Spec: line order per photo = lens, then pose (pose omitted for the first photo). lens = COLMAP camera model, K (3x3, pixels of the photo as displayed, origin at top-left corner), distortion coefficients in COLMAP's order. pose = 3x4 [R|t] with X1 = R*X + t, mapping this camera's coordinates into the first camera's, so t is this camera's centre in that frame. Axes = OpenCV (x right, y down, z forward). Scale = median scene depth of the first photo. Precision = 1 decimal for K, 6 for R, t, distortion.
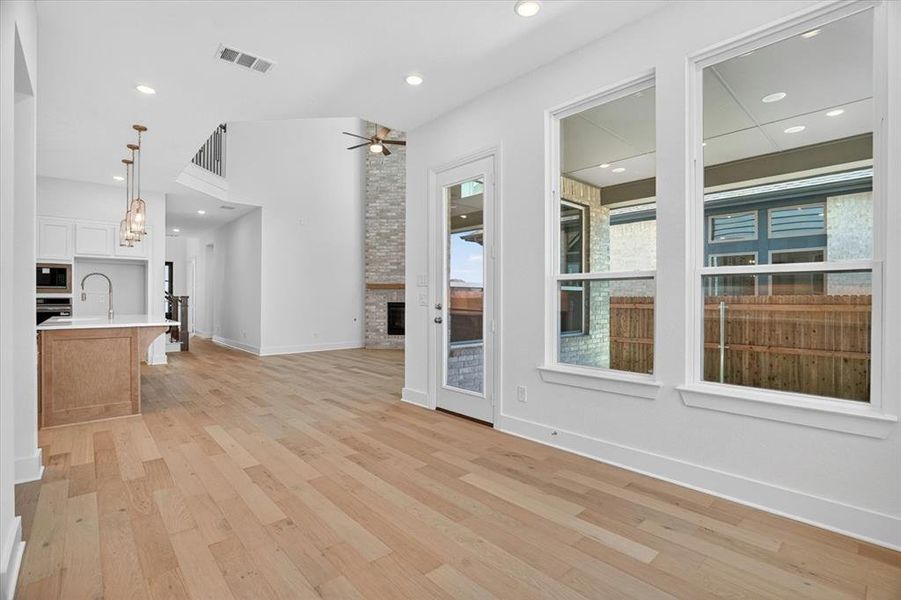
lens RADIAL K [[420.9, 0, 452.4], [0, 420.9, 301.4], [0, 0, 1]] dist [-0.060100, 0.023796]
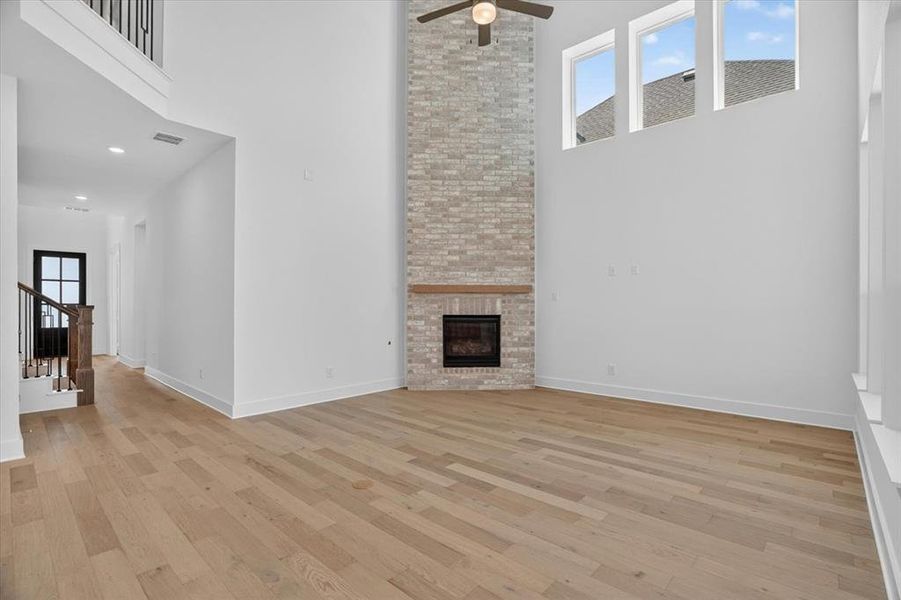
lens RADIAL K [[424.6, 0, 453.4], [0, 424.6, 307.0], [0, 0, 1]] dist [-0.060792, 0.025461]
pose [[0.995224, -0.000761, 0.097620, -0.273638], [0.000625, 0.999999, 0.001427, -0.014057], [-0.097620, -0.001359, 0.995223, 0.517512]]
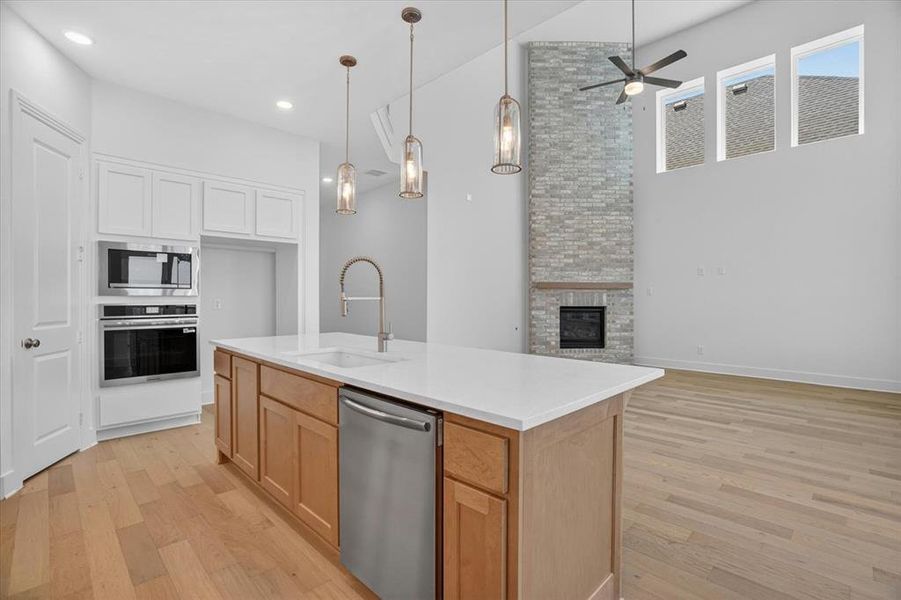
lens RADIAL K [[420.9, 0, 452.4], [0, 420.9, 301.4], [0, 0, 1]] dist [-0.060100, 0.023796]
pose [[0.998757, 0.000194, 0.049837, -0.530805], [-0.000374, 0.999993, 0.003606, -0.012965], [-0.049836, -0.003620, 0.998751, 0.334079]]
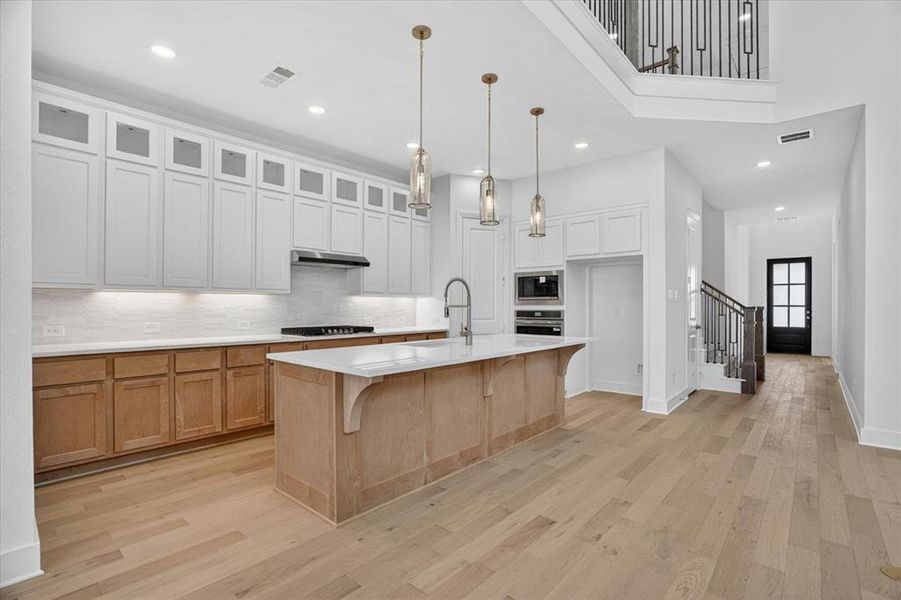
lens RADIAL K [[424.6, 0, 453.4], [0, 424.6, 307.0], [0, 0, 1]] dist [-0.060792, 0.025461]
pose [[0.118607, 0.001720, -0.992940, -0.096983], [-0.005242, 0.999986, 0.001106, -0.013913], [0.992927, 0.005074, 0.118614, 0.607289]]
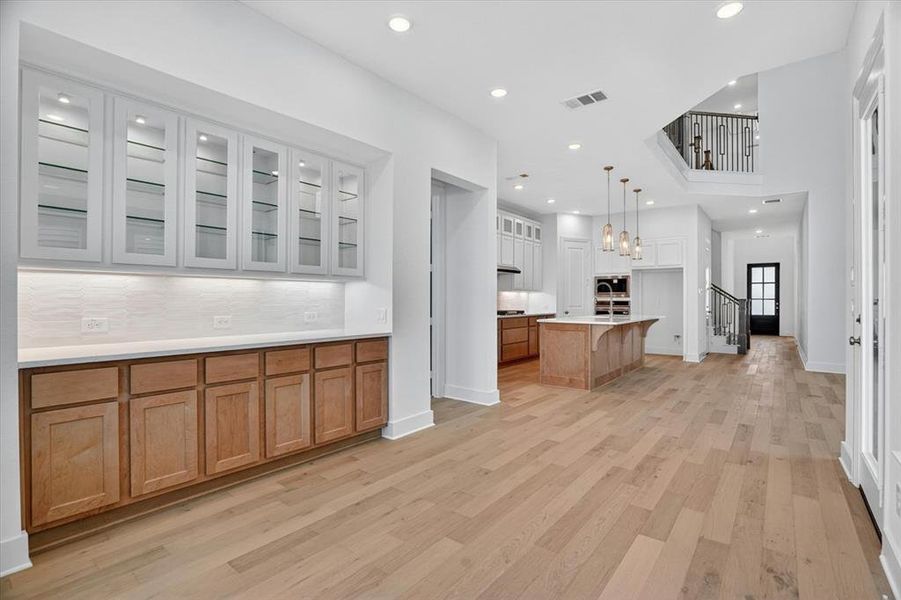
lens RADIAL K [[420.9, 0, 452.4], [0, 420.9, 301.4], [0, 0, 1]] dist [-0.060100, 0.023796]
pose [[0.162526, 0.003005, -0.986700, 0.267421], [-0.006543, 0.999977, 0.001968, -0.005581], [0.986683, 0.006137, 0.162542, 0.194696]]
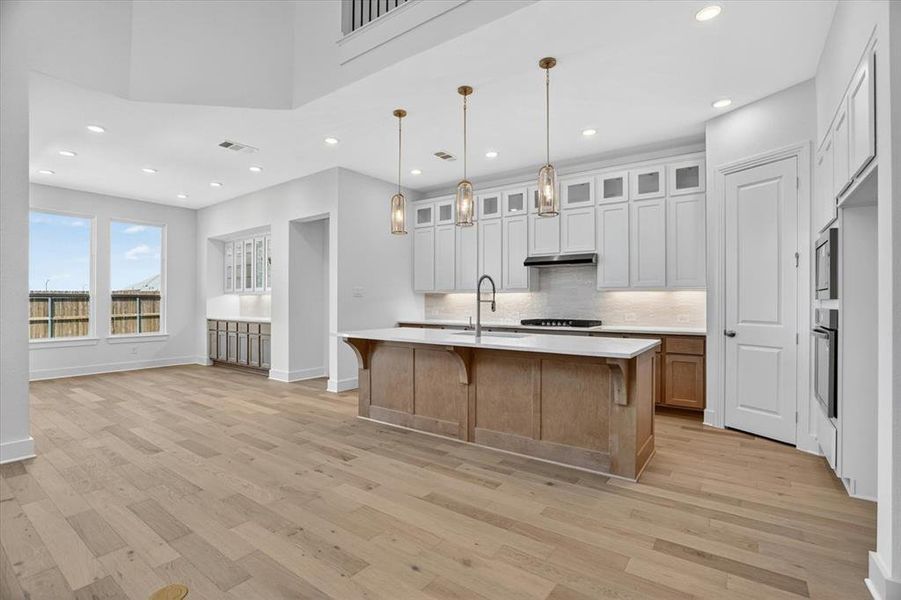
lens RADIAL K [[420.9, 0, 452.4], [0, 420.9, 301.4], [0, 0, 1]] dist [-0.060100, 0.023796]
pose [[-0.977873, -0.002284, -0.209186, -0.430686], [-0.003280, 0.999985, 0.004415, -0.016478], [0.209173, 0.005003, -0.977866, 1.181986]]
